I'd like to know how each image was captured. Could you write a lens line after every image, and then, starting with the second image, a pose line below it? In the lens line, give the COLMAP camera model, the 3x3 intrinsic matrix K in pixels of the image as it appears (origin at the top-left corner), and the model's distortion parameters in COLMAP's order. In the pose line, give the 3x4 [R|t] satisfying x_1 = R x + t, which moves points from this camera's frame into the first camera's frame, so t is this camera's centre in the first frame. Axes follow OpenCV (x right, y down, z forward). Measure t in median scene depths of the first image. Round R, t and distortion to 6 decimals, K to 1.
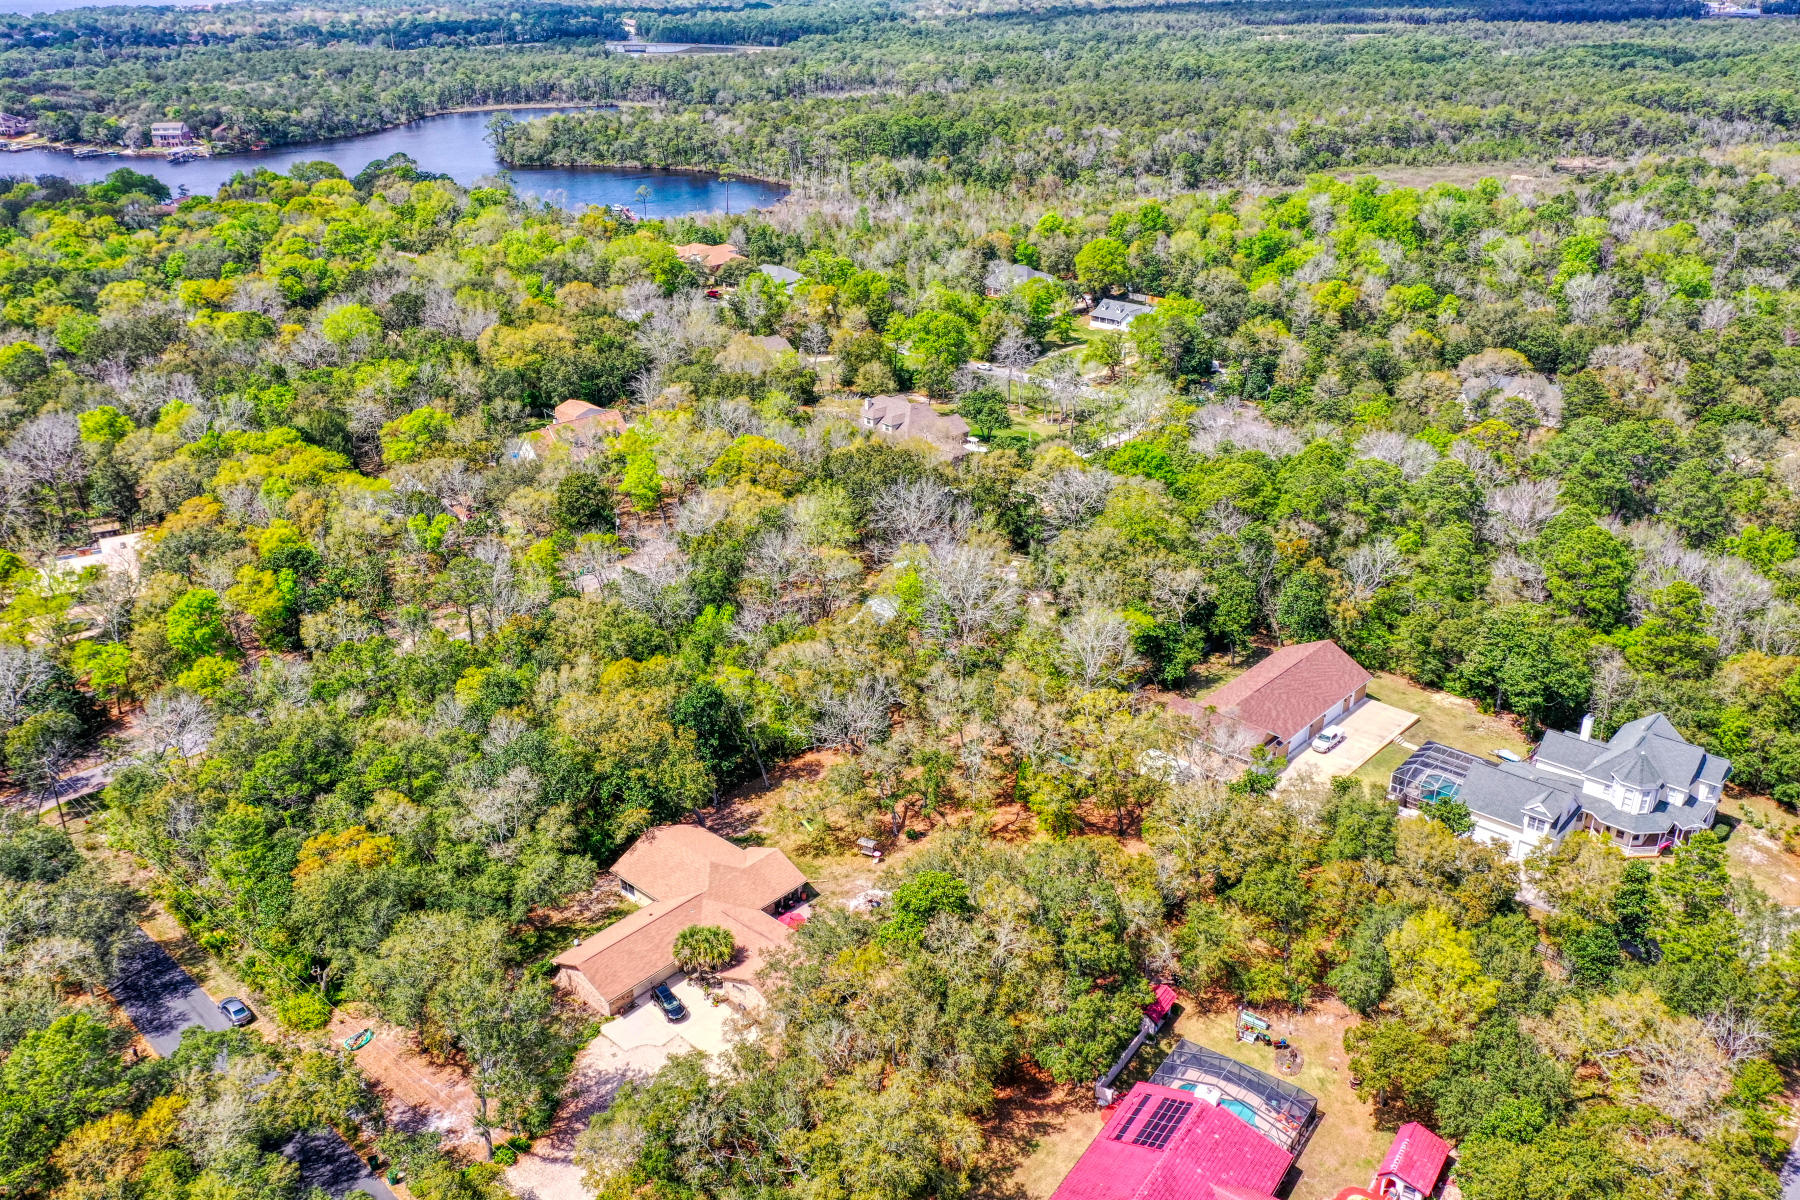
lens RADIAL K [[1428.1, 0, 900.0], [0, 1428.1, 600.0], [0, 0, 1]] dist [0.007967, 0.007022]
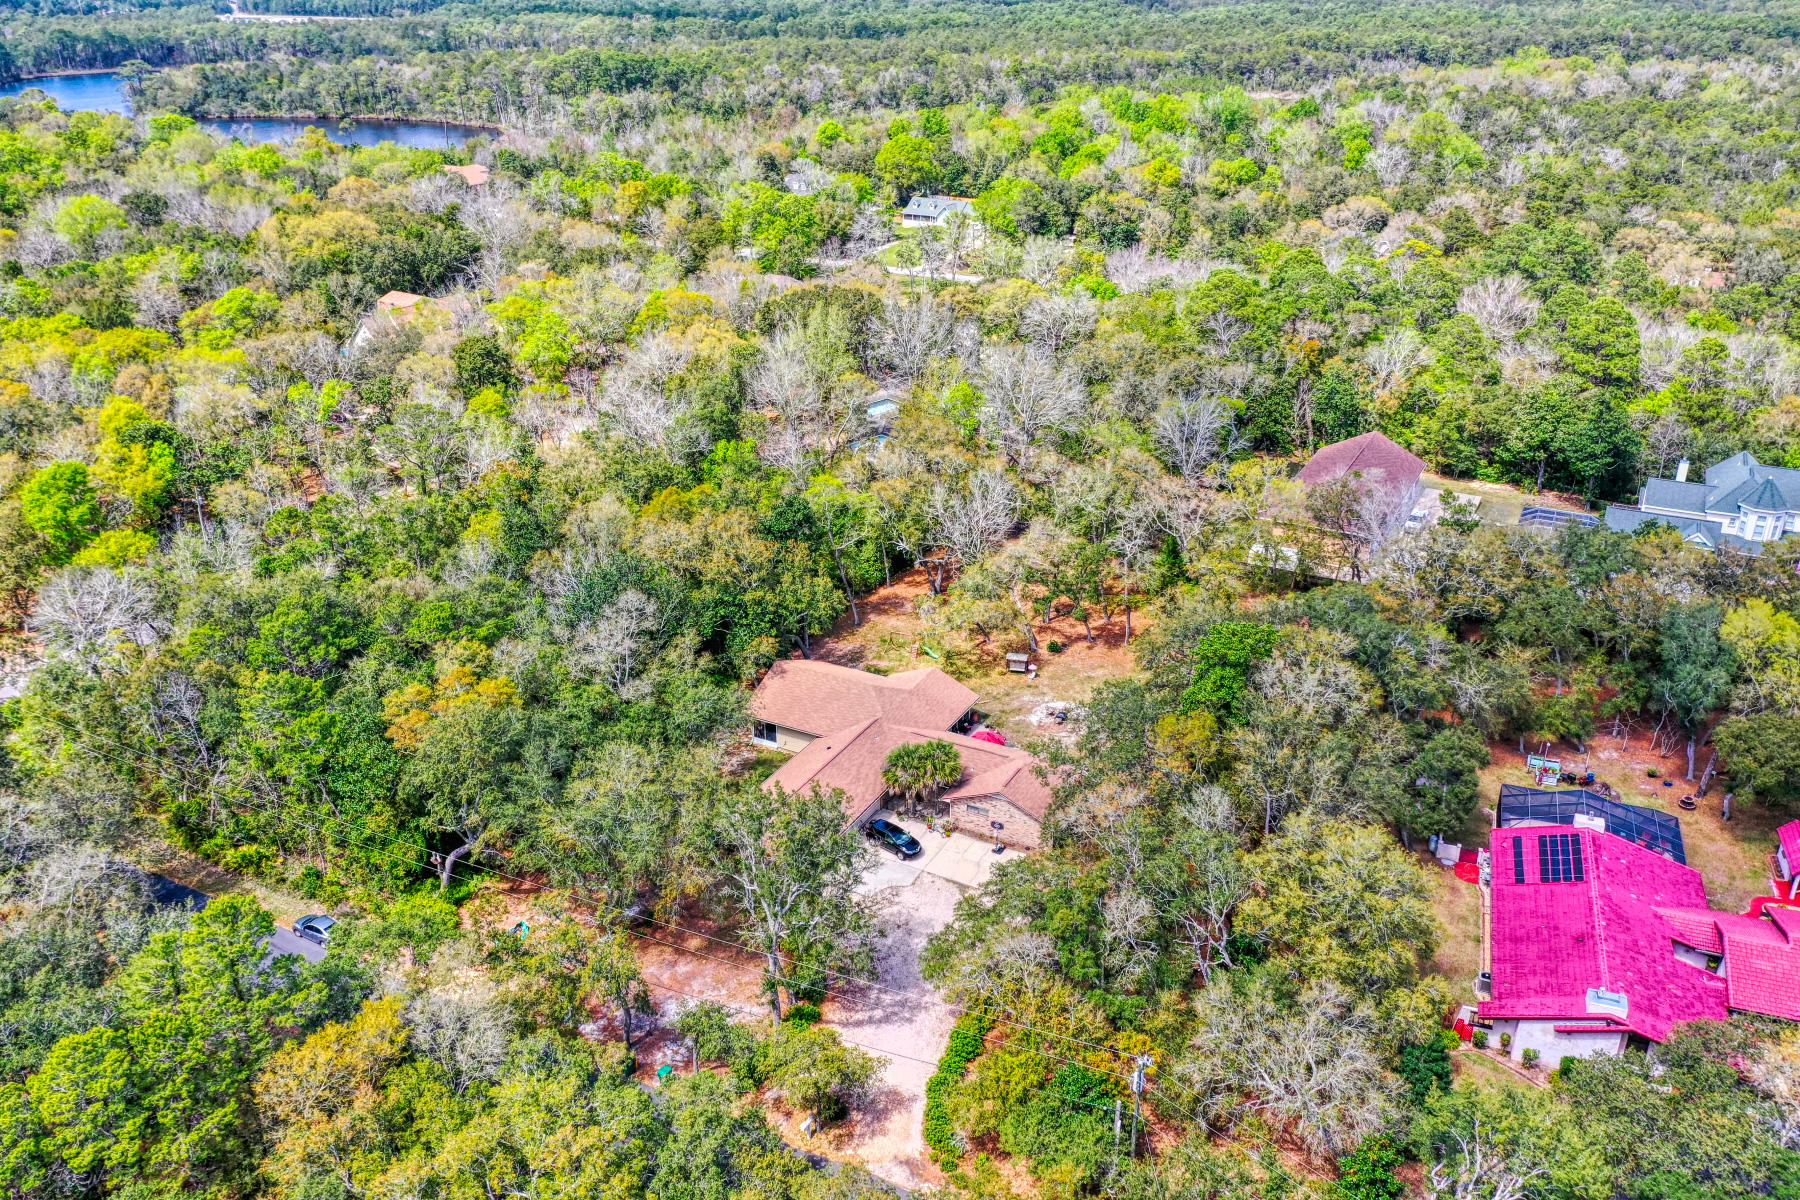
lens RADIAL K [[1428.1, 0, 900.0], [0, 1428.1, 600.0], [0, 0, 1]] dist [0.007967, 0.007022]
pose [[0.967735, -0.095978, 0.232976, -0.219886], [0.096458, 0.995293, 0.009357, 0.092802], [-0.232777, 0.013417, 0.972438, 0.141271]]
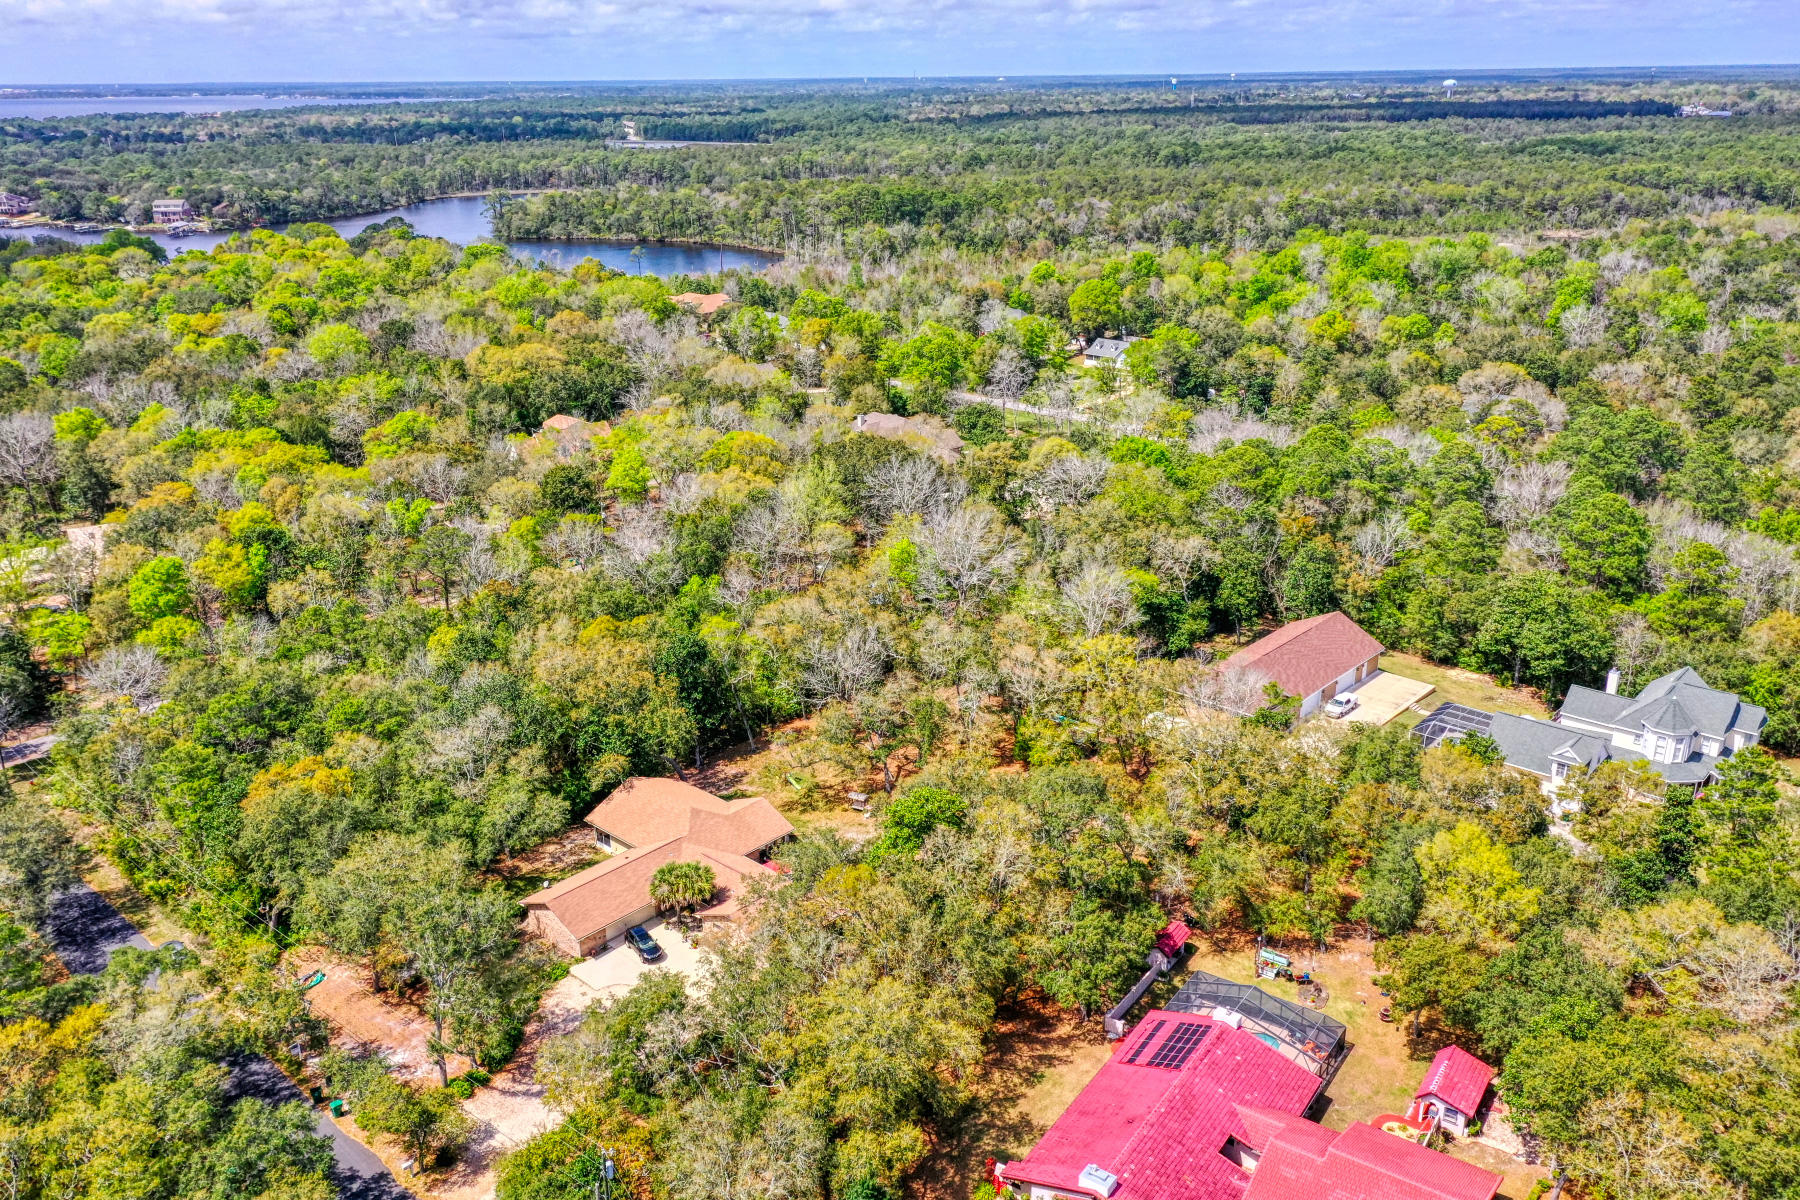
lens RADIAL K [[1428.5, 0, 900.0], [0, 1428.5, 600.0], [0, 0, 1]] dist [0.009936, 0.002763]
pose [[0.999990, -0.000339, 0.004418, 0.000406], [0.000658, 0.997376, -0.072390, 0.083215], [-0.004382, 0.072393, 0.997367, 0.036847]]
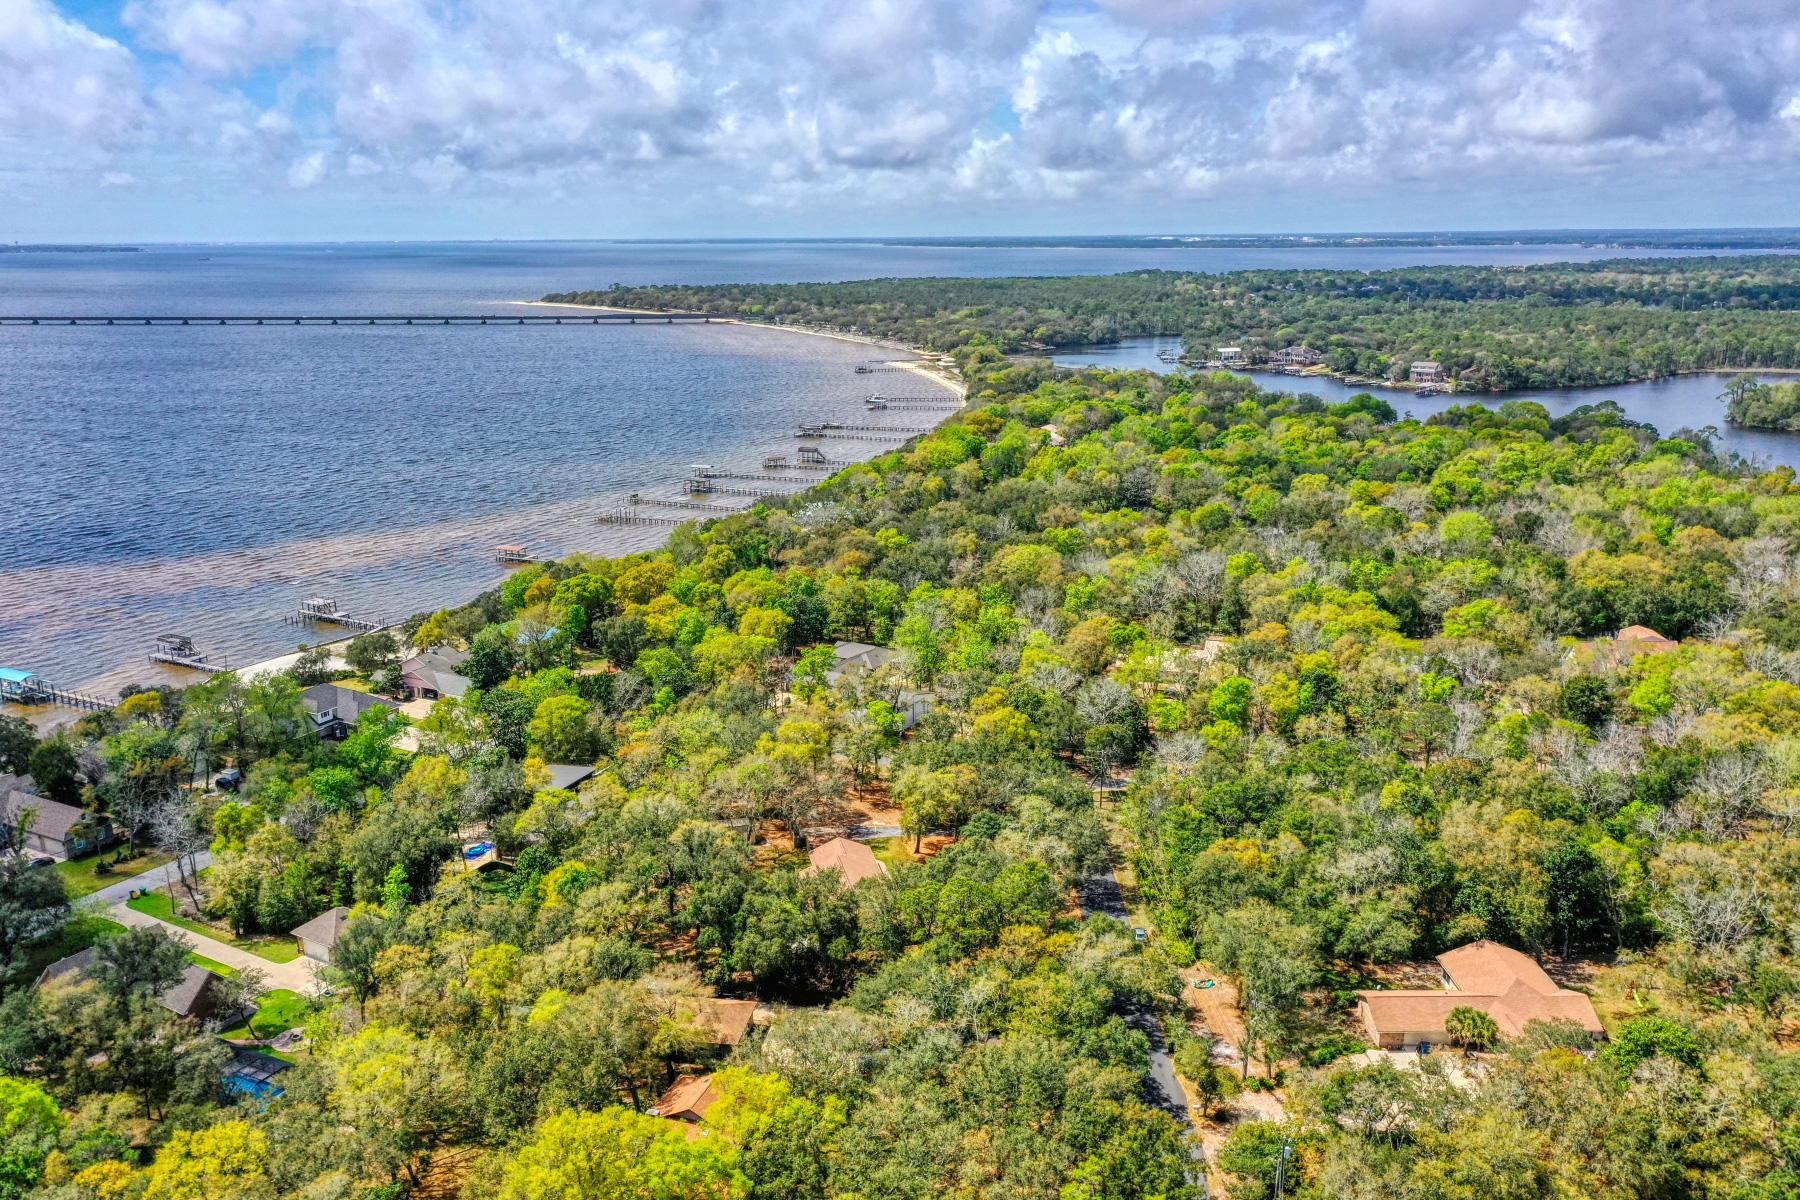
lens RADIAL K [[1428.1, 0, 900.0], [0, 1428.1, 600.0], [0, 0, 1]] dist [0.007967, 0.007022]
pose [[0.675765, 0.187376, -0.712904, 0.212942], [-0.301438, 0.952832, -0.035297, 0.060600], [0.672664, 0.238749, 0.700373, -0.152073]]
